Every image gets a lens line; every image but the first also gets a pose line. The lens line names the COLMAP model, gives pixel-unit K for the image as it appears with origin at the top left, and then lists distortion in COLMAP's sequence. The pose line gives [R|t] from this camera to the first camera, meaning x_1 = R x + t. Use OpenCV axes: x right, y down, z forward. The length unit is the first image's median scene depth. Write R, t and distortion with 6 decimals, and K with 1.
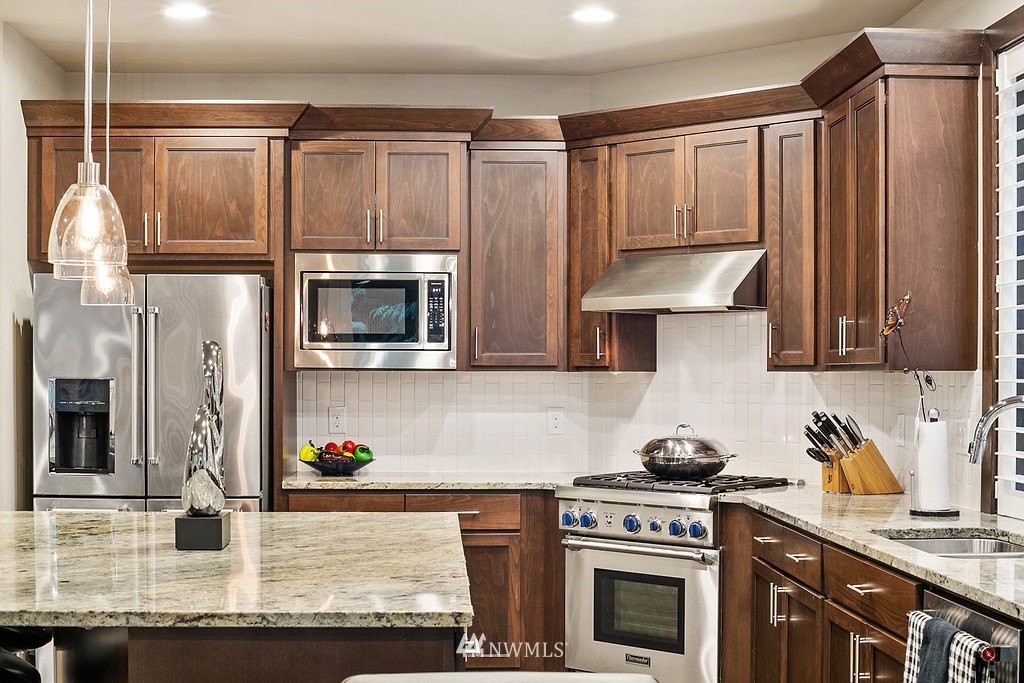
lens RADIAL K [[1475.7, 0, 511.9], [0, 1475.7, 345.4], [0, 0, 1]] dist [-0.099084, 0.000000]
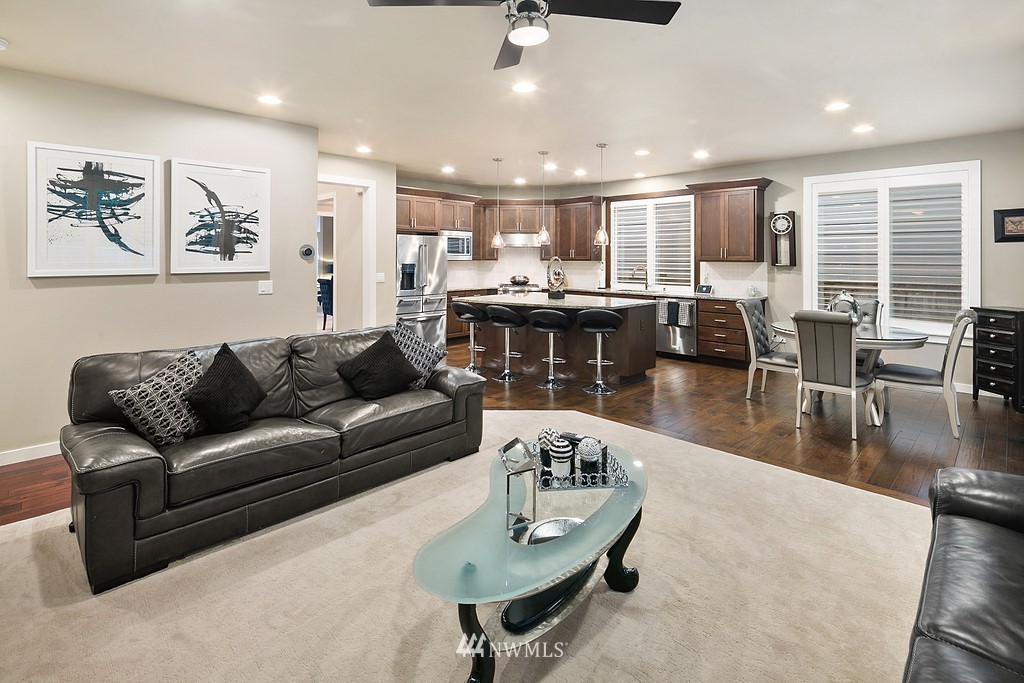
lens RADIAL K [[498.7, 0, 503.7], [0, 498.7, 256.0], [0, 0, 1]] dist [0.001997, -0.002468]
pose [[0.750012, 0.000292, 0.661424, -0.892027], [-0.014050, 0.999781, 0.015490, -0.018318], [-0.661275, -0.020911, 0.749852, -0.089288]]
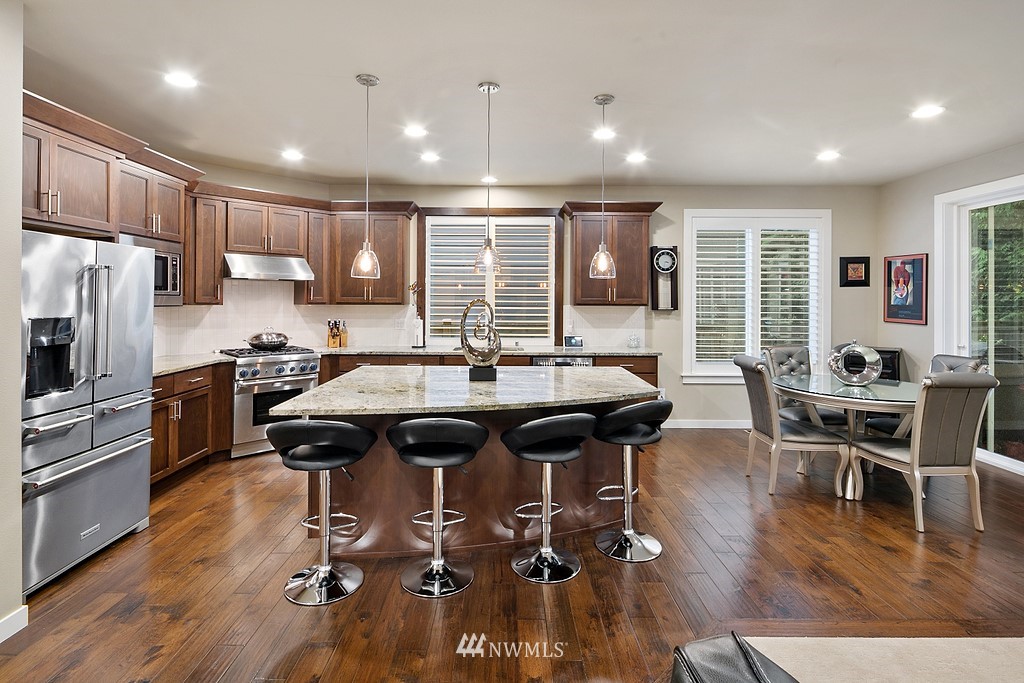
lens RADIAL K [[498.7, 0, 505.5], [0, 498.7, 298.1], [0, 0, 1]] dist [0.001997, -0.002468]
pose [[0.054805, -0.001168, 0.998496, -0.660356], [-0.025832, 0.999663, 0.002587, -0.005710], [-0.998163, -0.025935, 0.054756, 0.559840]]
